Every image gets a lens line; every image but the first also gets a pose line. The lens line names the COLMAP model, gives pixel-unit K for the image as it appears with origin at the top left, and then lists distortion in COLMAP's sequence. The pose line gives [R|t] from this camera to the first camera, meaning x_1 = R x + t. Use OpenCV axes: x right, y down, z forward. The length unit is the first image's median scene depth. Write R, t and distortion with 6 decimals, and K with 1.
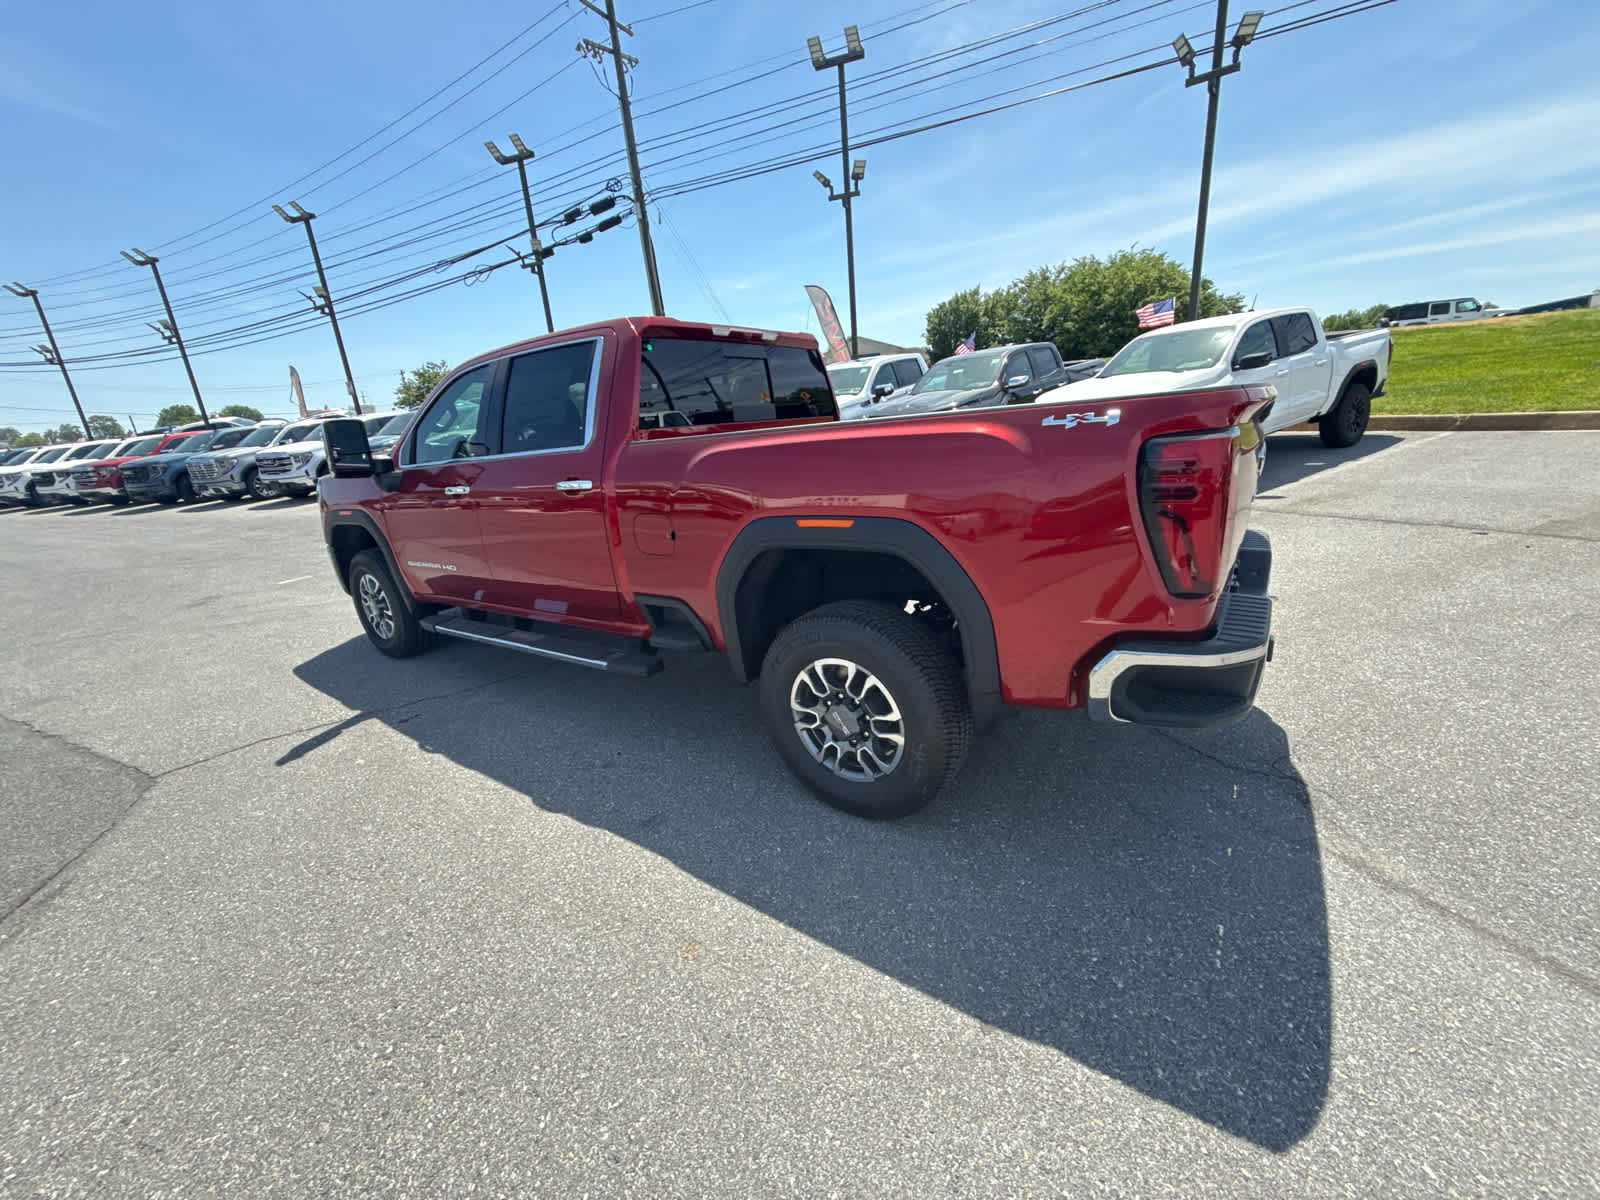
lens RADIAL K [[635.5, 0, 802.1], [0, 635.5, 599.1], [0, 0, 1]] dist [-0.000444, 0.000193]
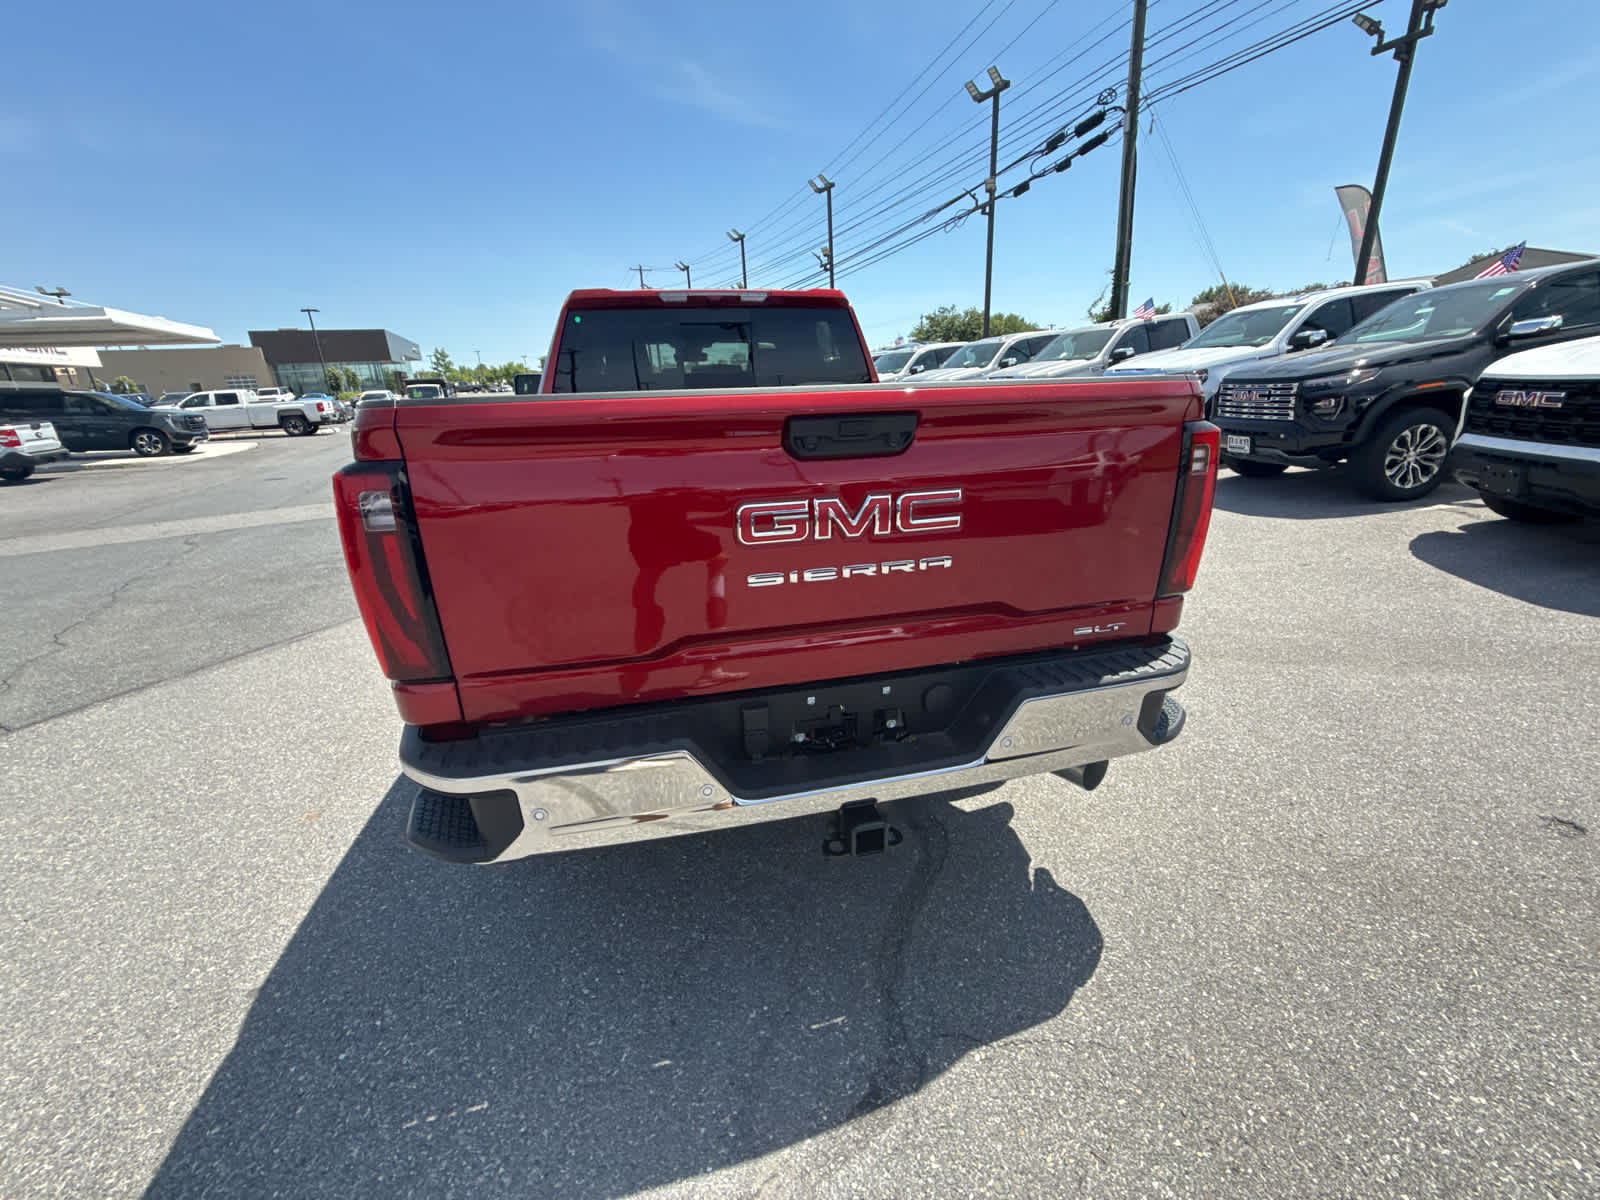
lens RADIAL K [[635.5, 0, 804.3], [0, 635.5, 599.8], [0, 0, 1]] dist [-0.000444, 0.000193]
pose [[0.748623, 0.251466, -0.613456, 0.165375], [-0.200596, 0.967821, 0.151931, -0.035678], [0.631921, 0.009317, 0.774977, 0.083619]]
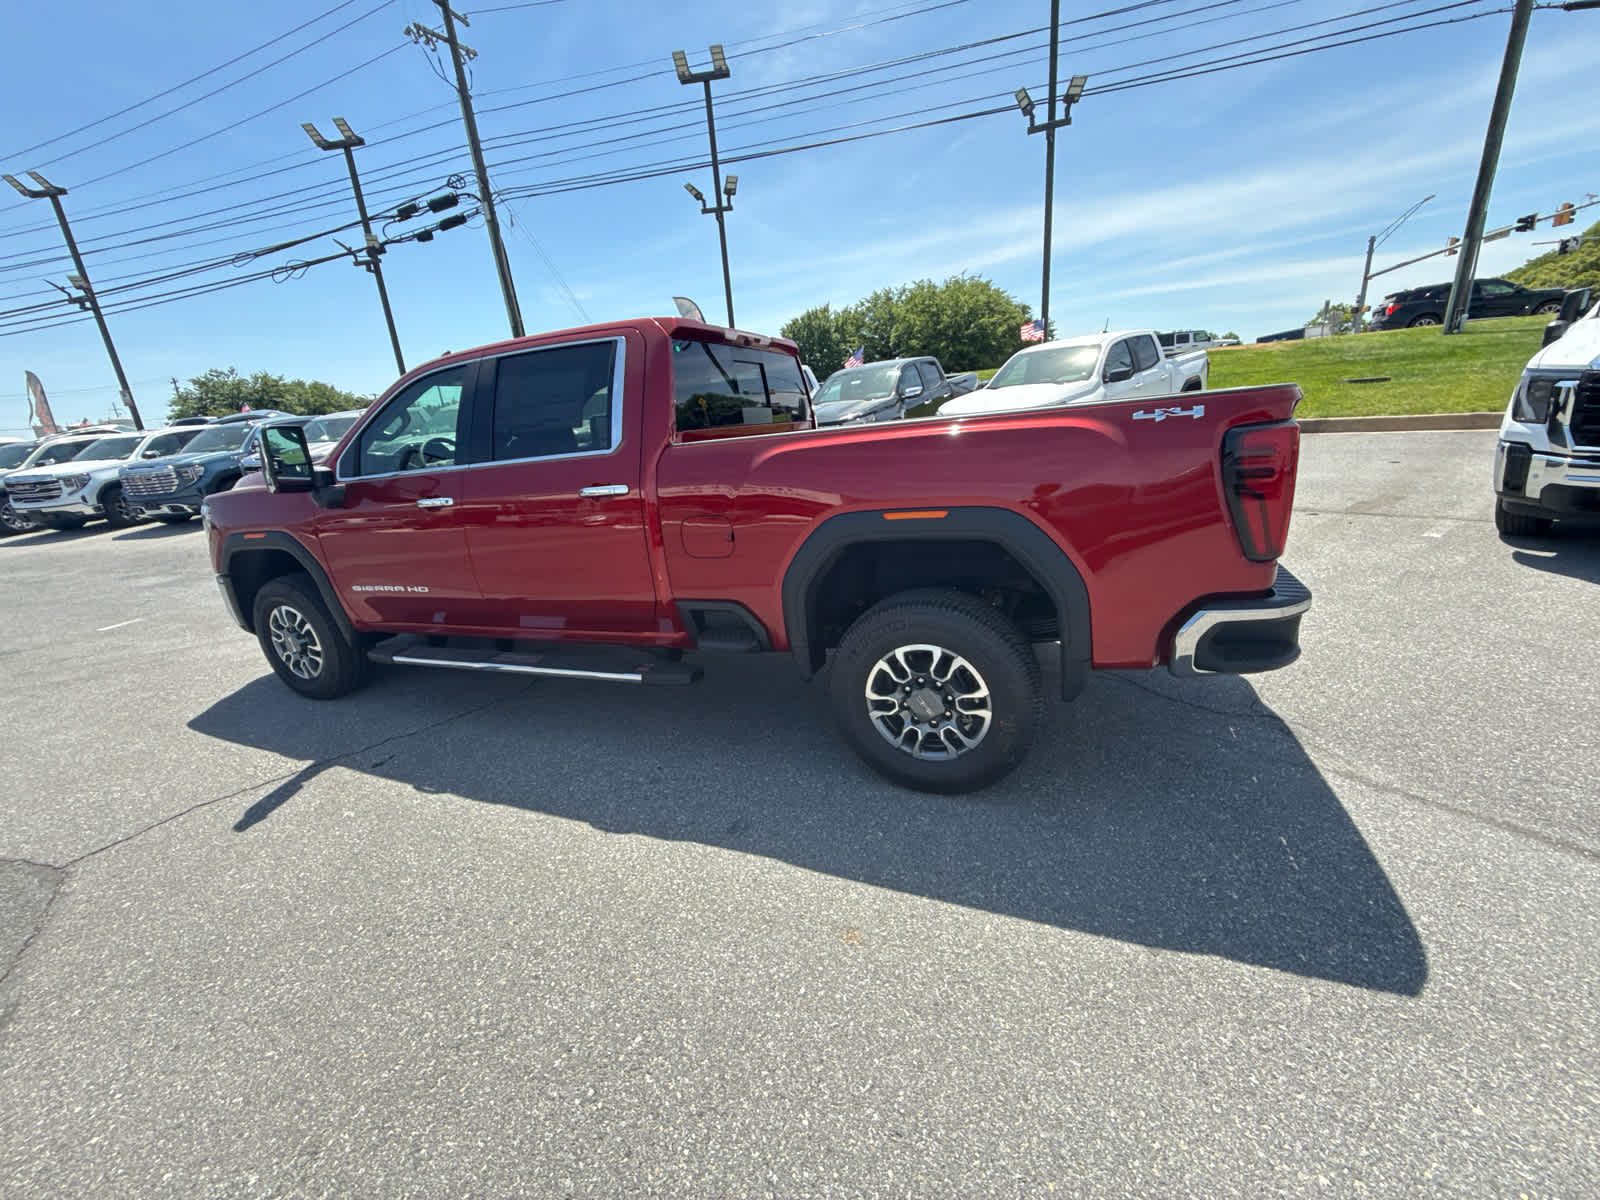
lens RADIAL K [[635.5, 0, 801.9], [0, 635.5, 599.1], [0, 0, 1]] dist [-0.000444, 0.000193]
pose [[0.975509, -0.062922, 0.210769, -0.057365], [0.066886, 0.997692, -0.011726, 0.002976], [-0.209545, 0.025537, 0.977466, 0.001805]]
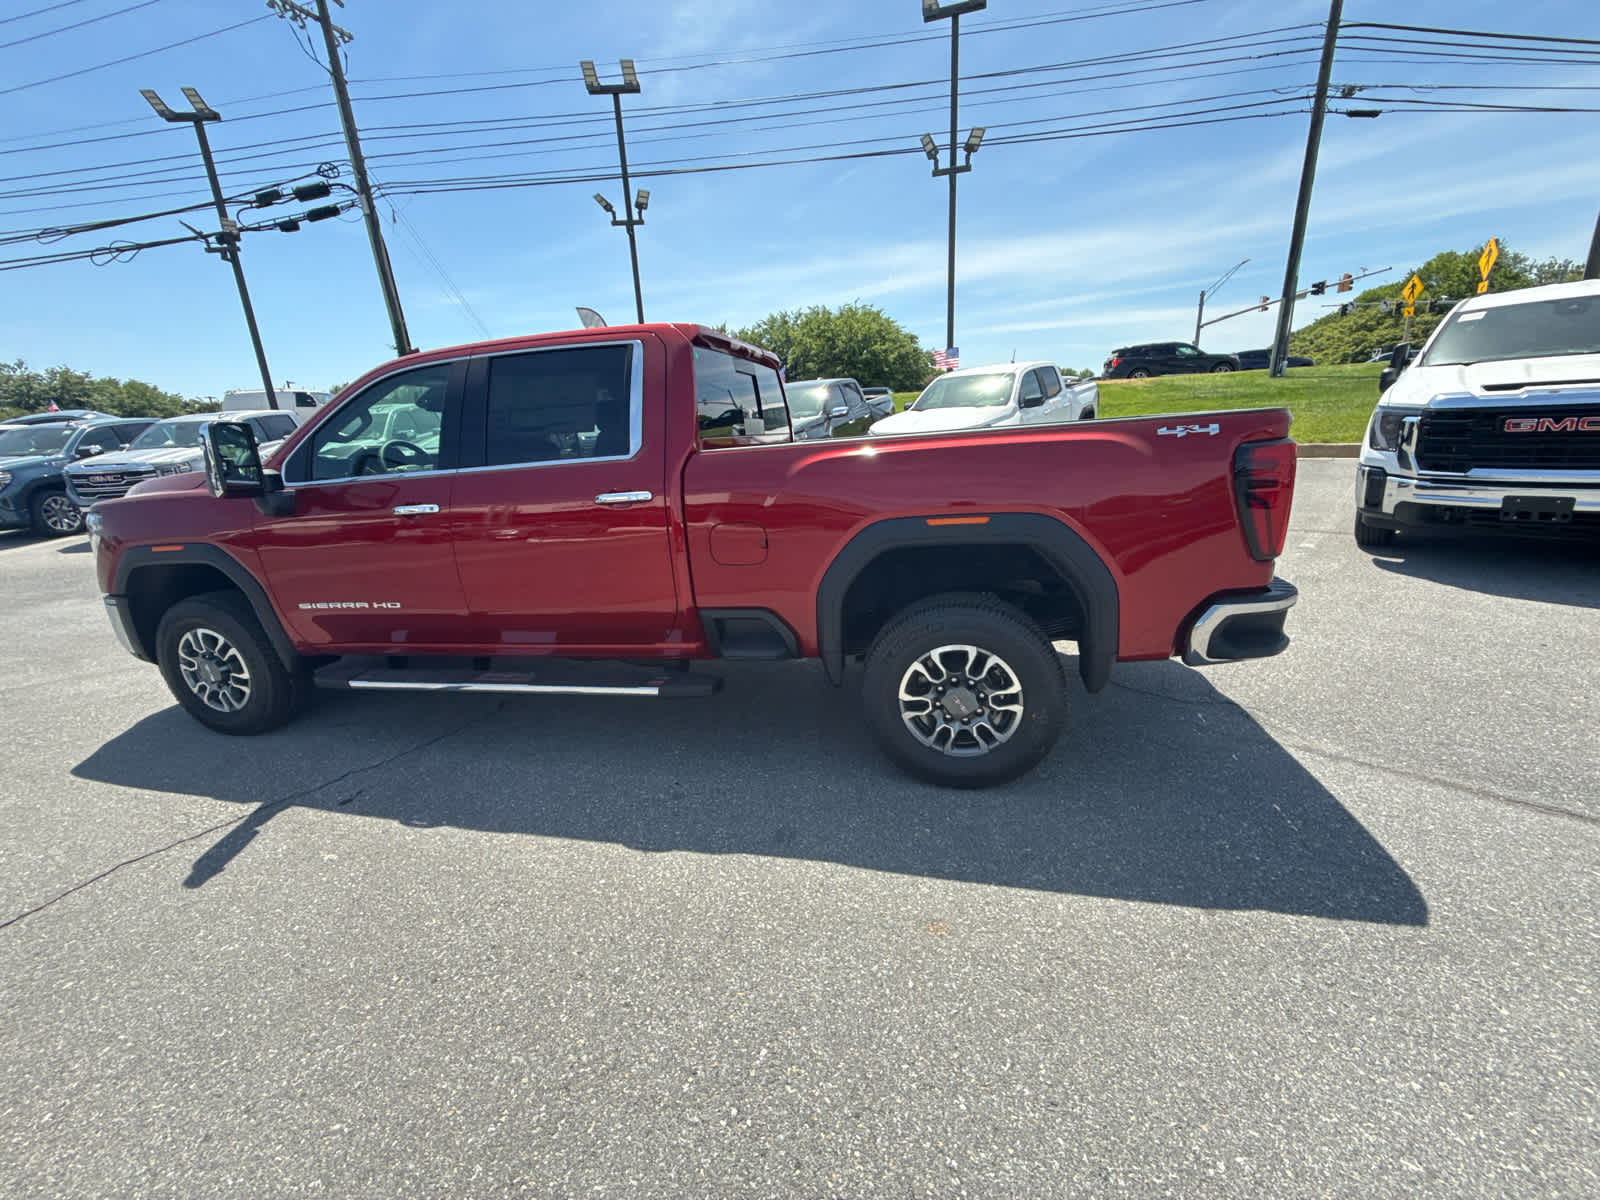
lens RADIAL K [[635.5, 0, 802.5], [0, 635.5, 598.7], [0, 0, 1]] dist [-0.000444, 0.000193]
pose [[0.926623, -0.072980, 0.368842, -0.095969], [0.089448, 0.995606, -0.027723, 0.003388], [-0.365197, 0.058681, 0.929079, 0.011355]]
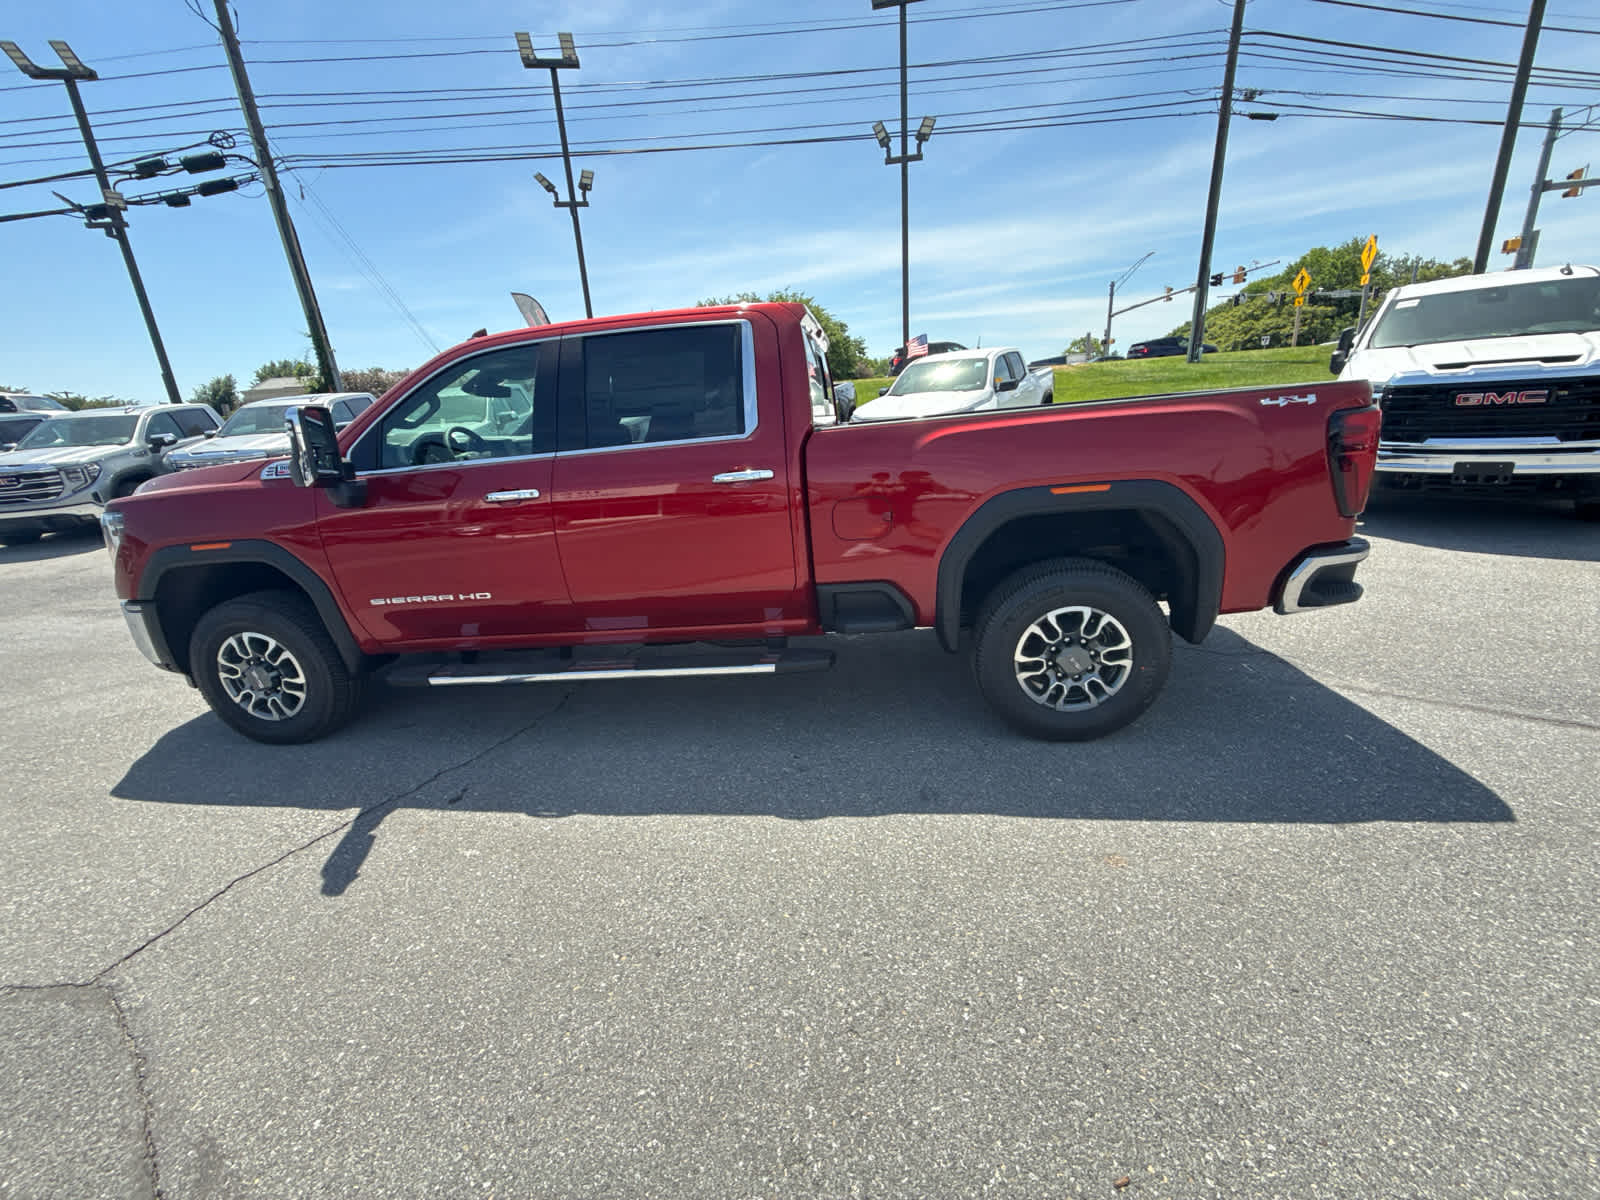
lens RADIAL K [[635.5, 0, 802.2], [0, 635.5, 597.9], [0, 0, 1]] dist [-0.000444, 0.000193]
pose [[0.878701, -0.117946, 0.462573, -0.150173], [0.133929, 0.990989, -0.001730, 0.002155], [-0.458201, 0.063472, 0.886580, 0.029861]]
